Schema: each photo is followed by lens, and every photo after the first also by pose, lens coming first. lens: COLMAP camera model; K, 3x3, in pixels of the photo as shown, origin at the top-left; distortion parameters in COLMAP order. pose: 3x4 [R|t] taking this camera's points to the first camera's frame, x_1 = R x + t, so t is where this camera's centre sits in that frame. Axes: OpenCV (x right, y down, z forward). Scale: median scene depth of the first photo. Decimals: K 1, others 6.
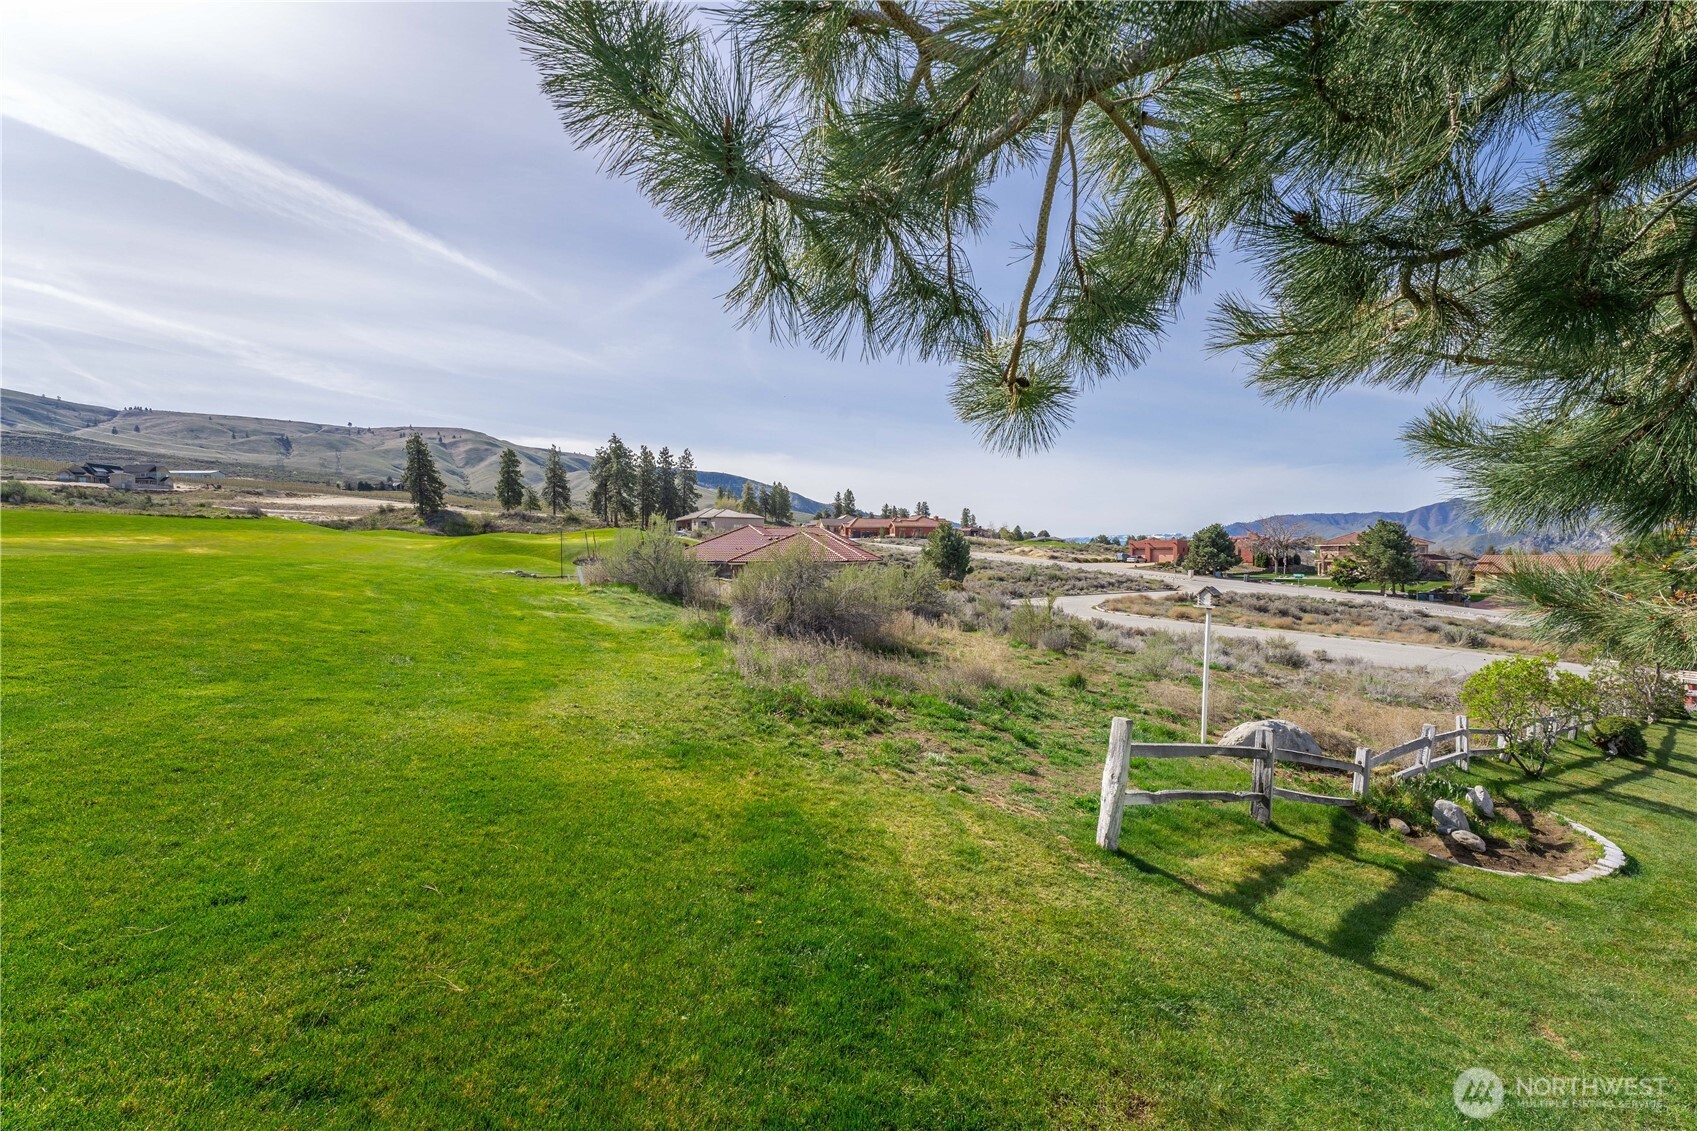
lens RADIAL K [[681.7, 0, 844.5], [0, 681.7, 574.3], [0, 0, 1]] dist [0.005391, -0.000776]
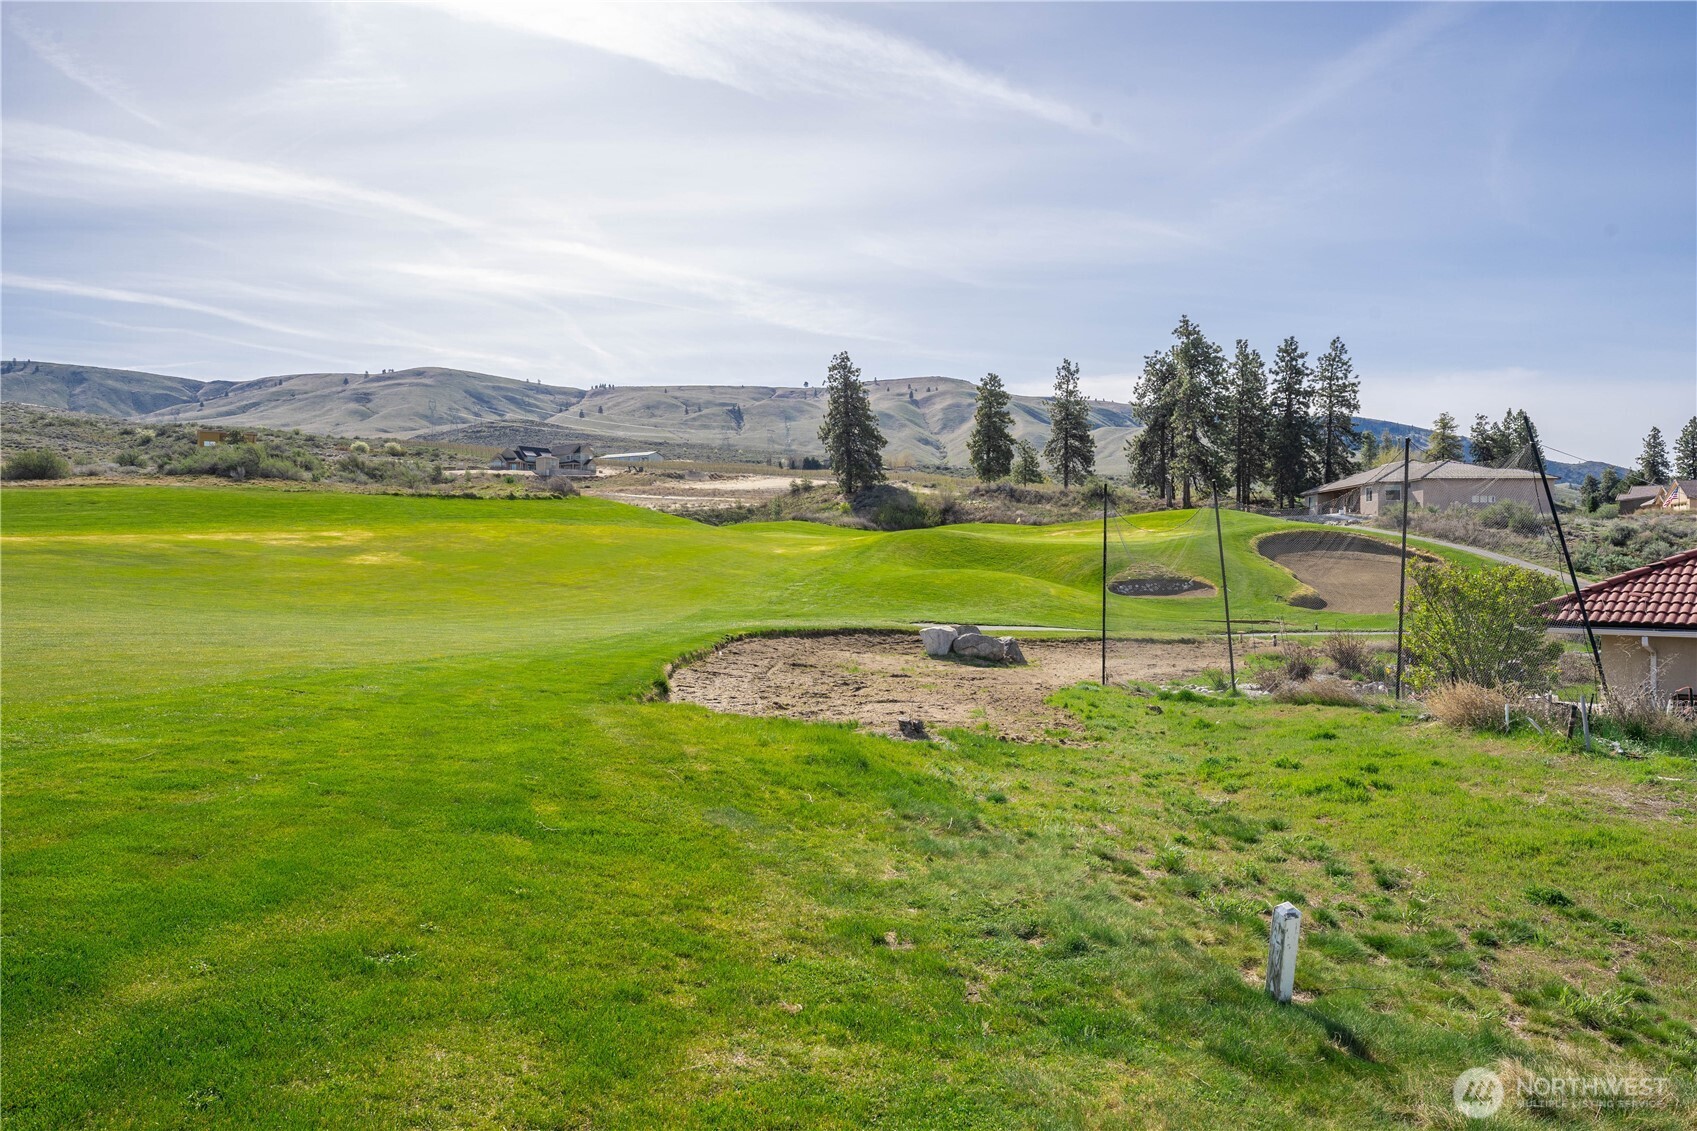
lens RADIAL K [[1135.3, 0, 840.8], [0, 1135.3, 535.0], [0, 0, 1]] dist [0.003805, 0.001947]
pose [[0.827777, -0.008174, -0.560998, -0.092624], [-0.021895, 0.998662, -0.046858, -0.008573], [0.560630, 0.051071, 0.826490, 0.214136]]
